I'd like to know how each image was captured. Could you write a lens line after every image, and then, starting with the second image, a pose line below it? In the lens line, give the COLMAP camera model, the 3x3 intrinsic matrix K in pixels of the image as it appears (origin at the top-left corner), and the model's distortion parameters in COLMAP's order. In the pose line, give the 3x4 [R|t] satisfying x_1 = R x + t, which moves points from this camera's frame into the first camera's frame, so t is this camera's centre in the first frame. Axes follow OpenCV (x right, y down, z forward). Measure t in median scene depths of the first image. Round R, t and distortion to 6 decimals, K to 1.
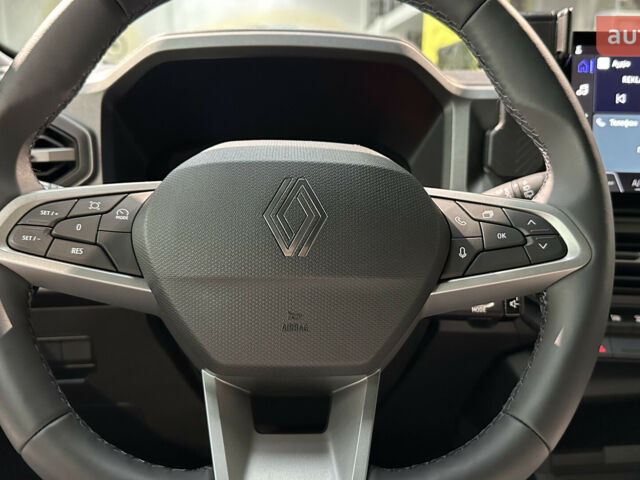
lens RADIAL K [[600.4, 0, 319.7], [0, 600.4, 236.6], [0, 0, 1]] dist [0.033642, 0.000000]
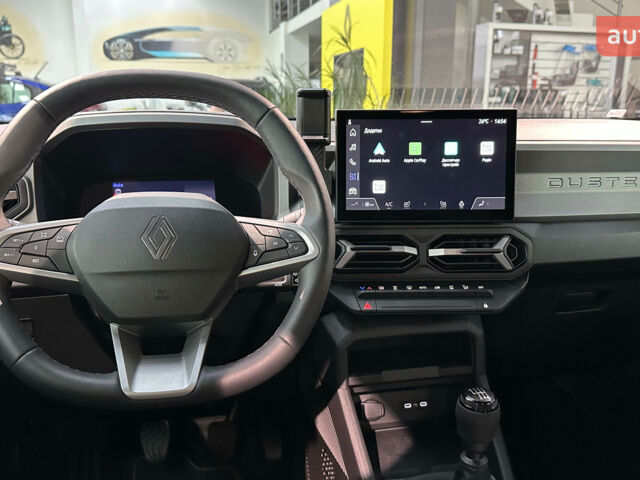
lens RADIAL K [[600.4, 0, 323.9], [0, 600.4, 247.2], [0, 0, 1]] dist [0.033642, 0.000000]
pose [[0.989699, -0.036576, 0.138410, 0.195180], [0.032980, 0.999058, 0.028189, -0.037644], [-0.139311, -0.023334, 0.989974, -0.873928]]
